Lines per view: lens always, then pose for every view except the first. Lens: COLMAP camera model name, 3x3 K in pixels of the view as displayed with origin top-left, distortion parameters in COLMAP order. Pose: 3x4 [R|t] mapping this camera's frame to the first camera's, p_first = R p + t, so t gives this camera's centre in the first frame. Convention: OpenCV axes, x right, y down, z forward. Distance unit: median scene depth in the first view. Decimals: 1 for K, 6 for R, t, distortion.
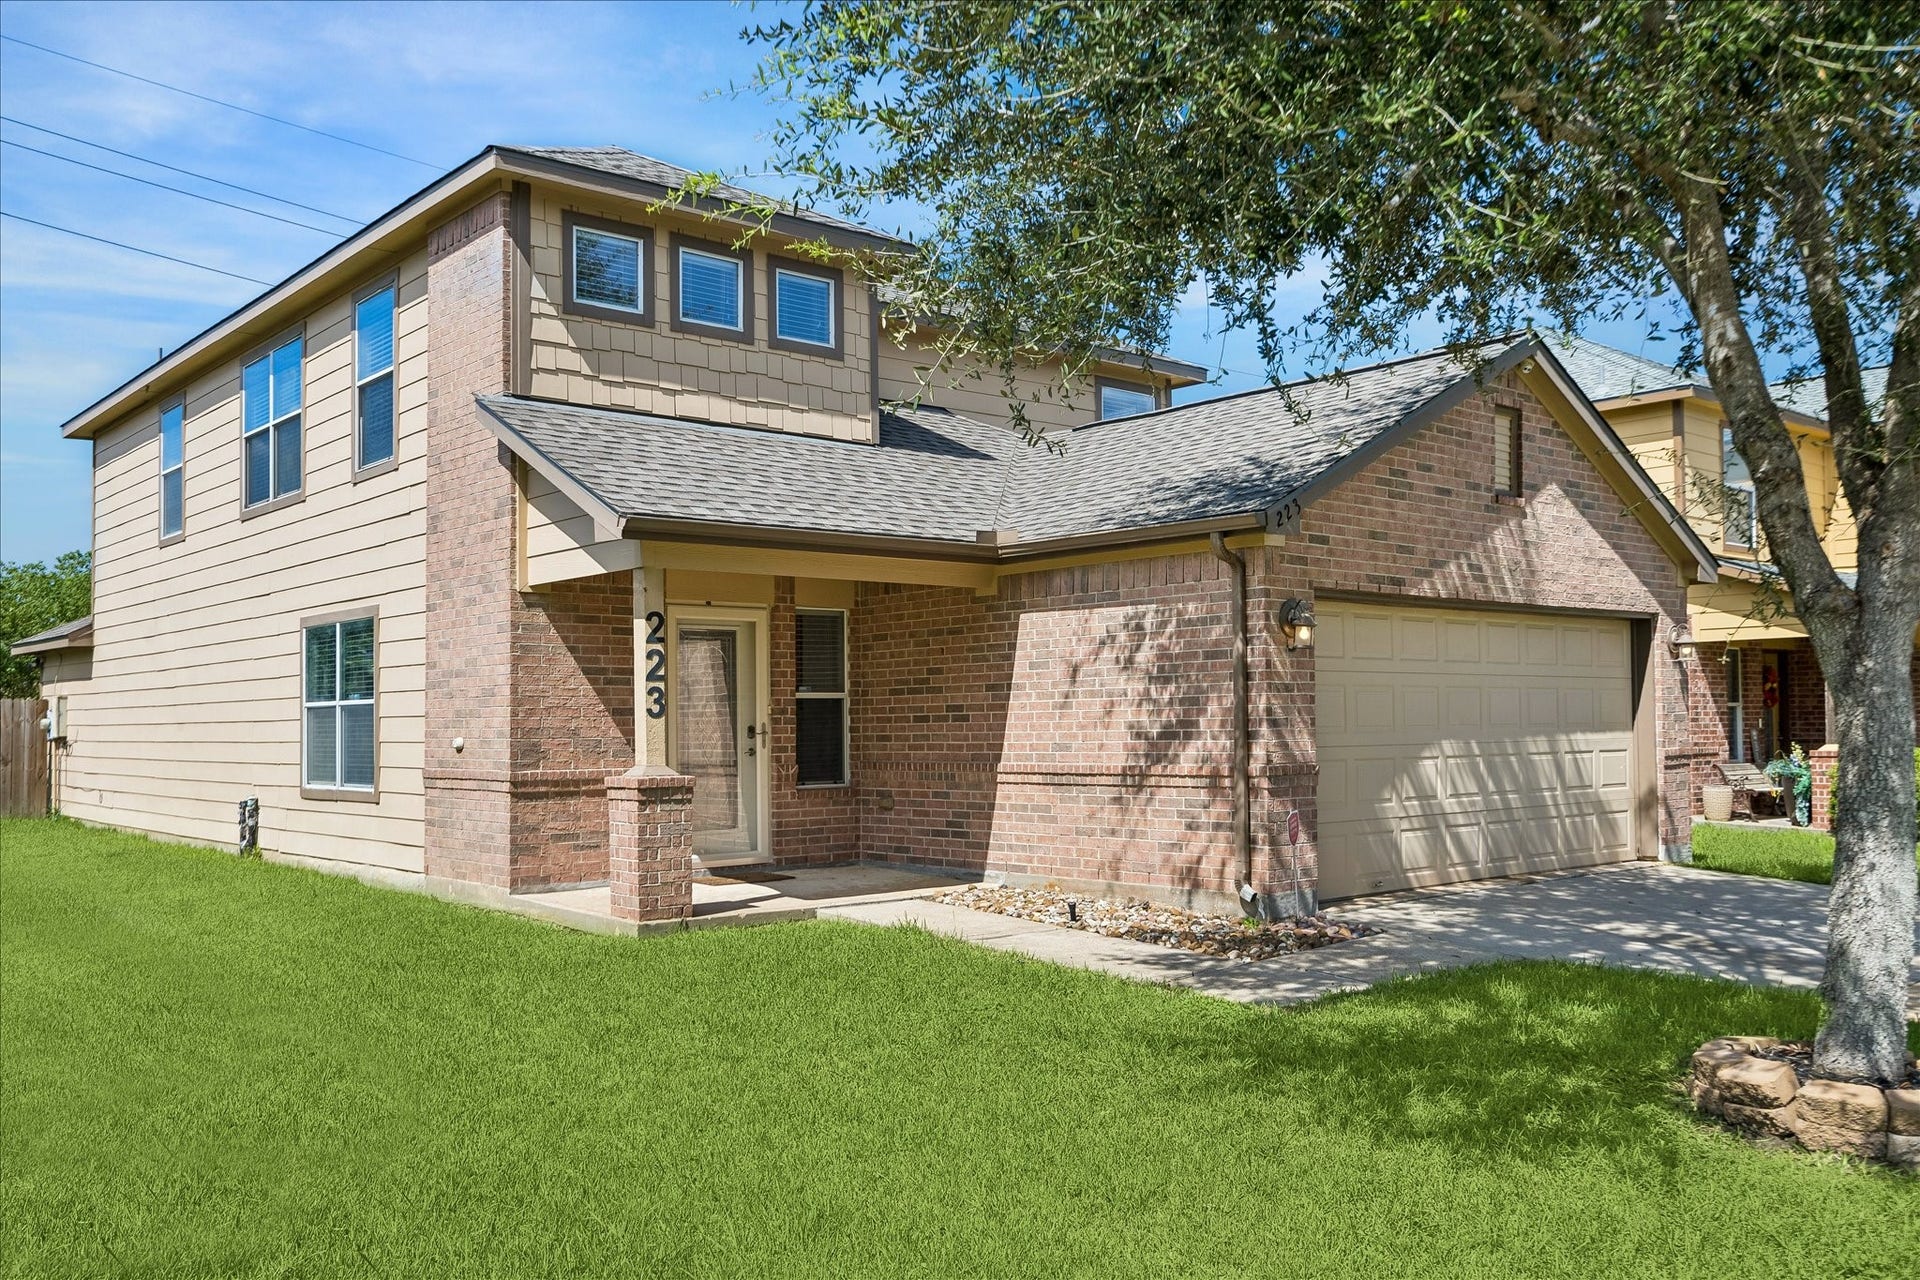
lens RADIAL K [[1732.7, 0, 962.8], [0, 1732.7, 603.1], [0, 0, 1]] dist [0.002096, 0.007625]
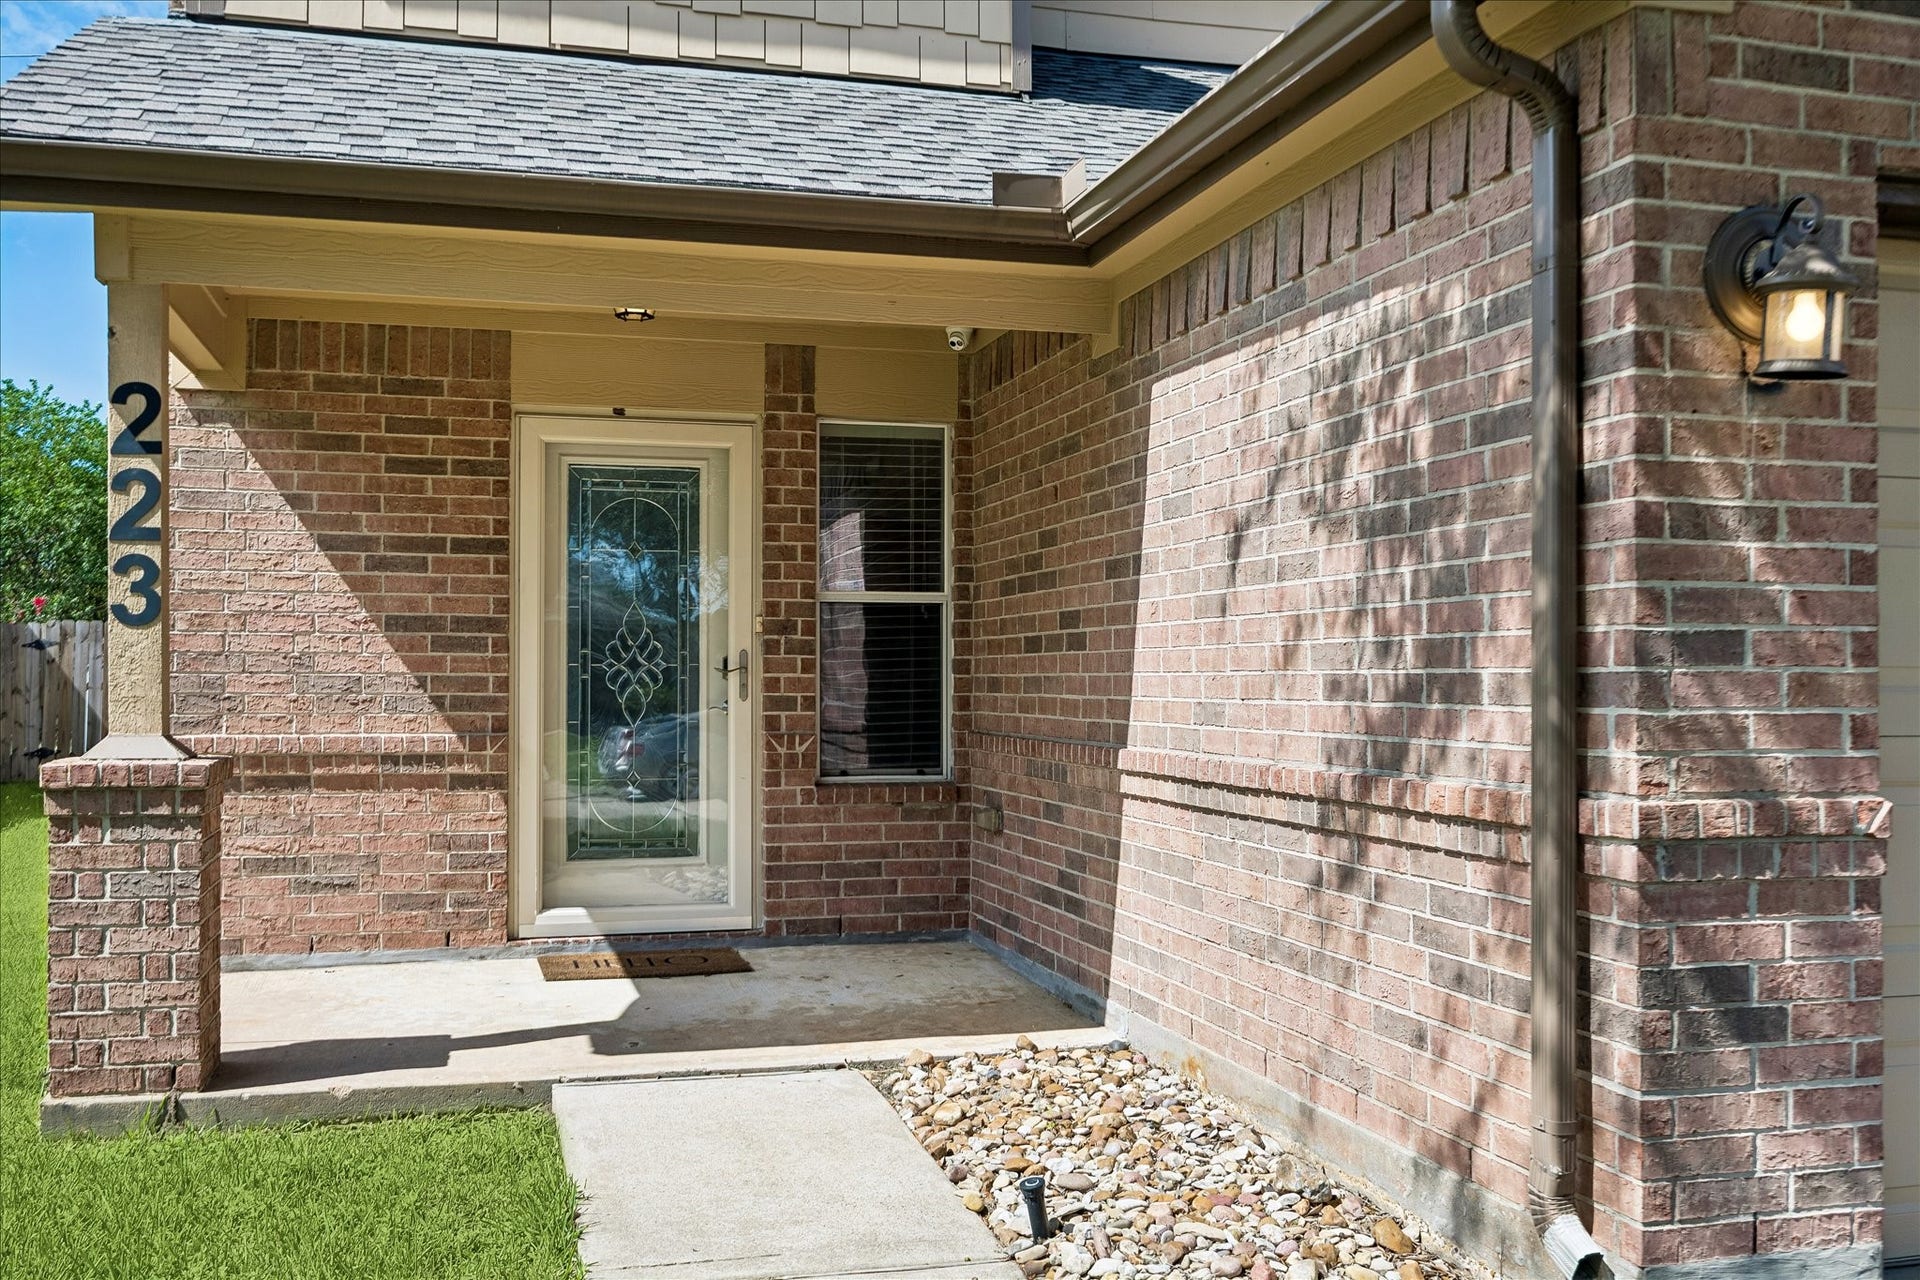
lens RADIAL K [[1732.7, 0, 962.8], [0, 1732.7, 603.1], [0, 0, 1]] dist [0.002096, 0.007625]
pose [[0.890373, -0.004545, -0.455208, 0.181927], [0.018633, 0.999476, 0.026466, 0.046622], [0.454850, -0.032047, 0.889992, 0.625071]]
